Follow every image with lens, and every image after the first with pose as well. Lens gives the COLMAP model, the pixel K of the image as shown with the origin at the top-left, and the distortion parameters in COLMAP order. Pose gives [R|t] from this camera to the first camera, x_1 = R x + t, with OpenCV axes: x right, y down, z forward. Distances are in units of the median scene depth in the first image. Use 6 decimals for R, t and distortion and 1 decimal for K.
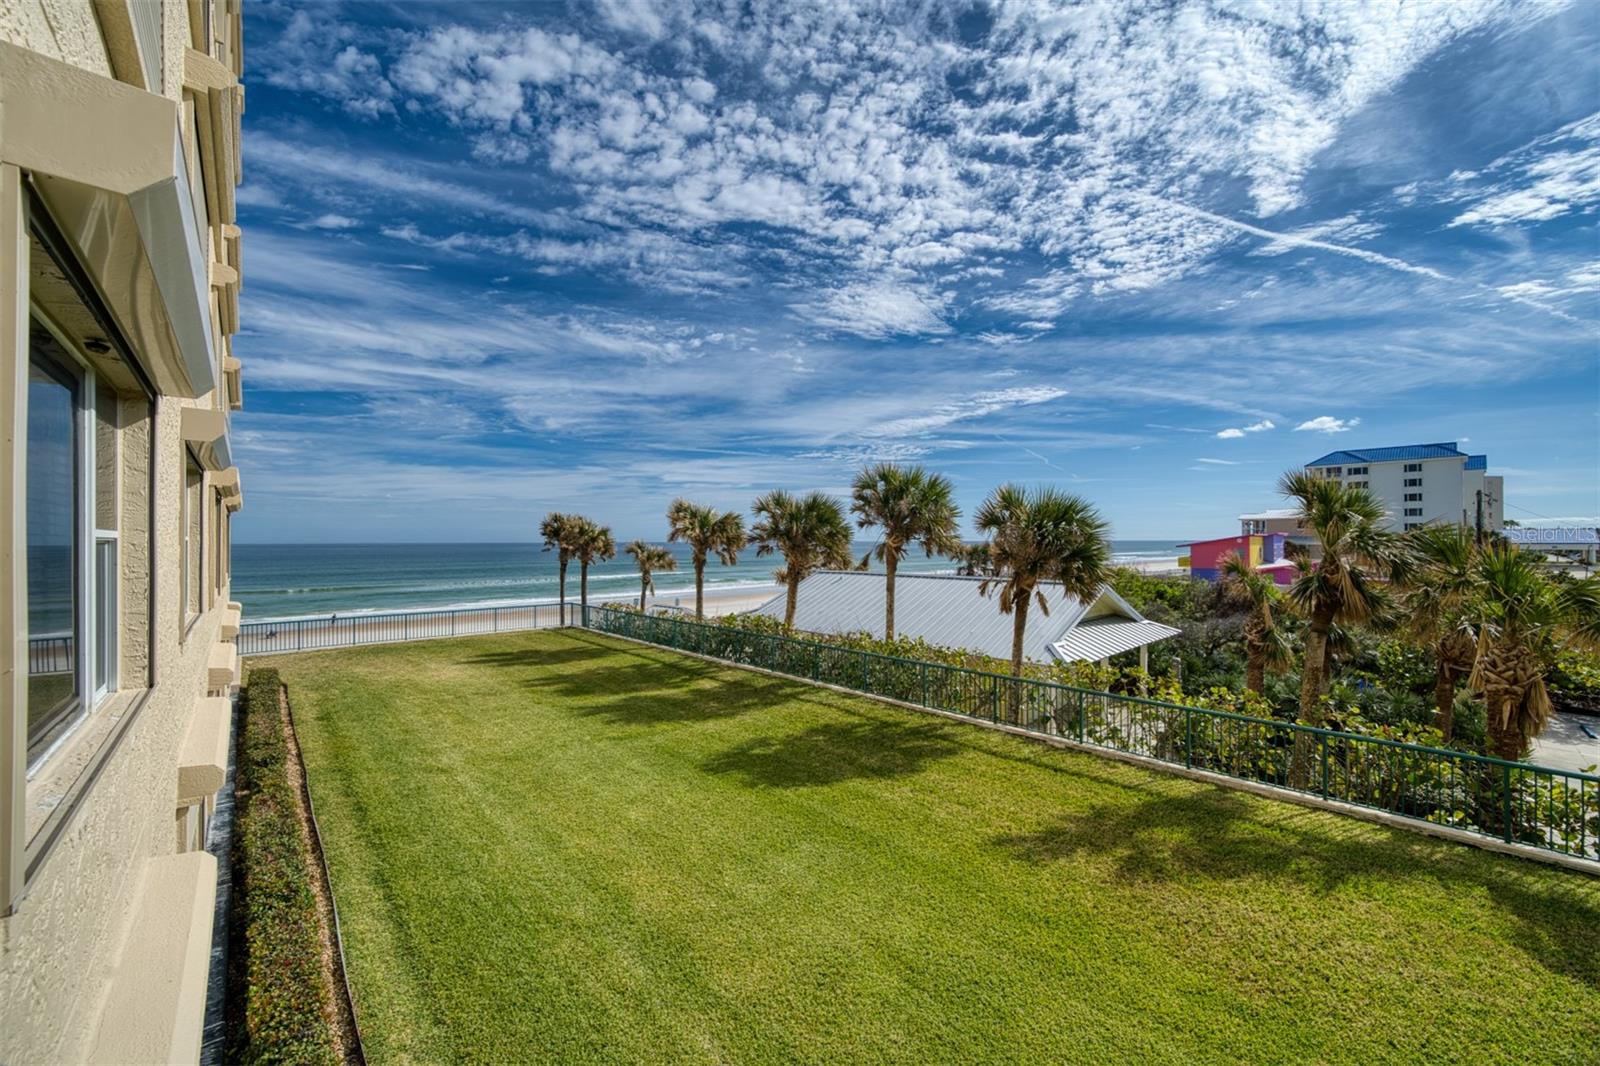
lens RADIAL K [[624.9, 0, 800.0], [0, 624.9, 533.0], [0, 0, 1]] dist [0.000130, -0.000027]
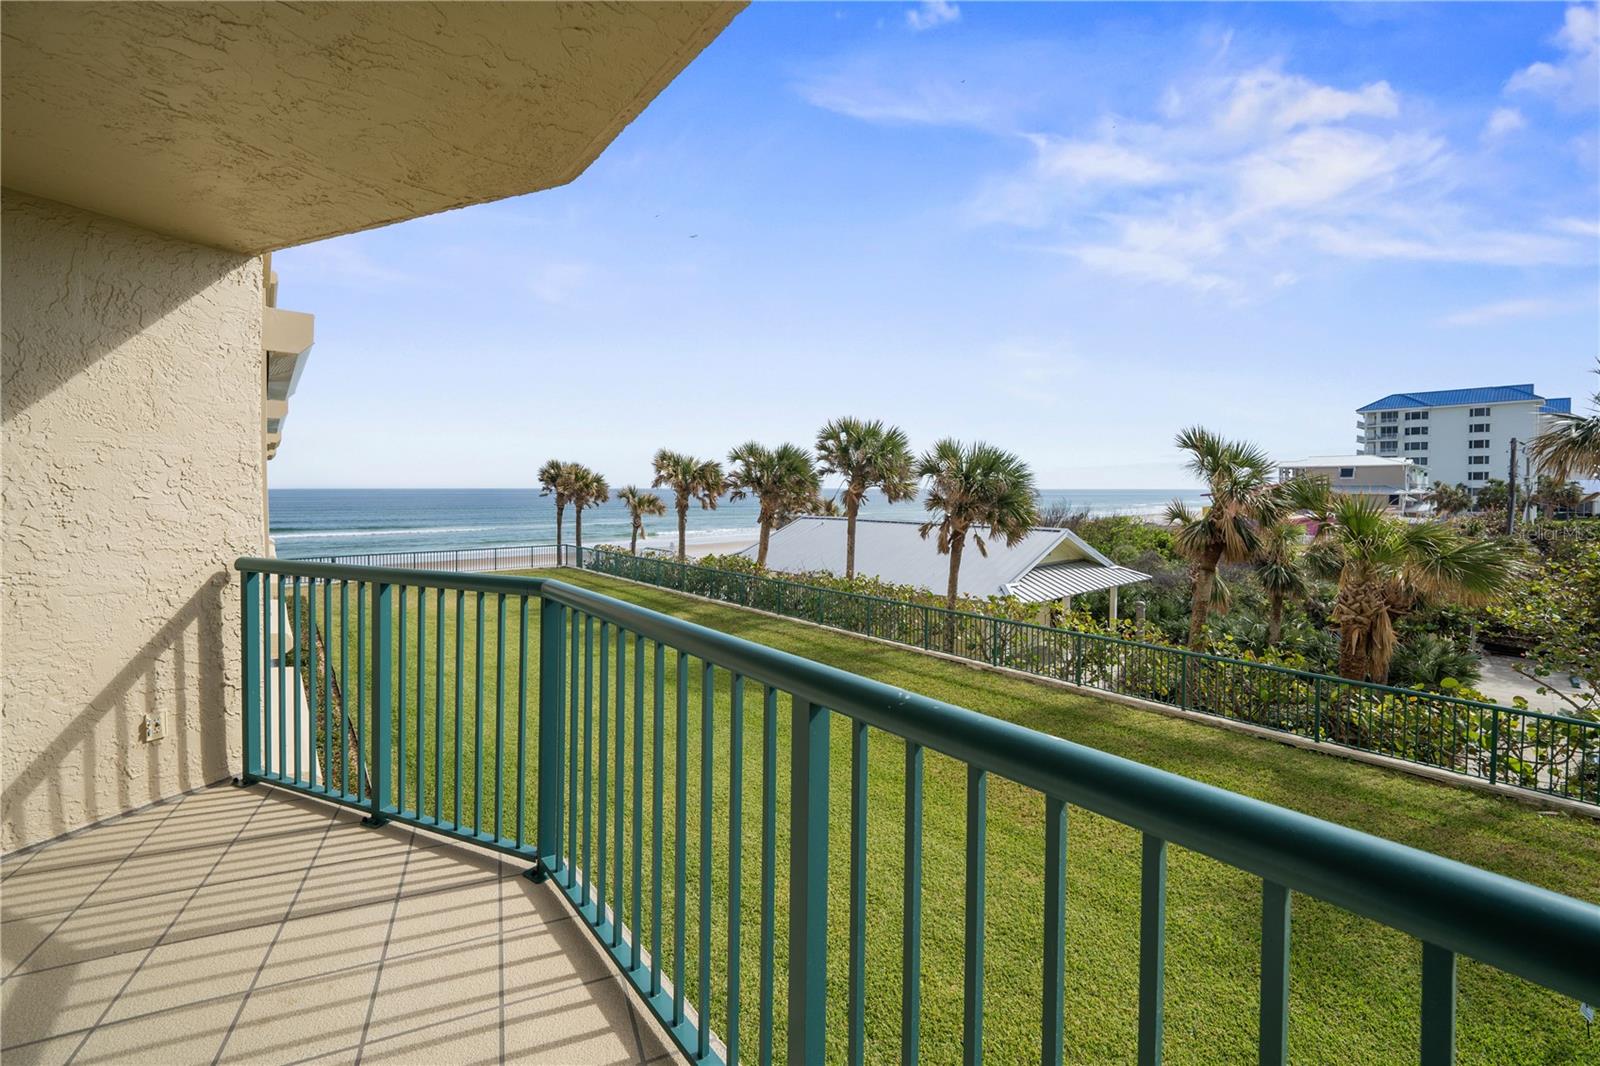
lens RADIAL K [[662.5, 0, 802.5], [0, 662.5, 491.5], [0, 0, 1]] dist [0.001045, 0.000524]
pose [[0.999380, 0.004803, -0.034869, 0.096859], [-0.004179, 0.999830, 0.017944, -0.001099], [0.034950, -0.017787, 0.999231, -0.147914]]
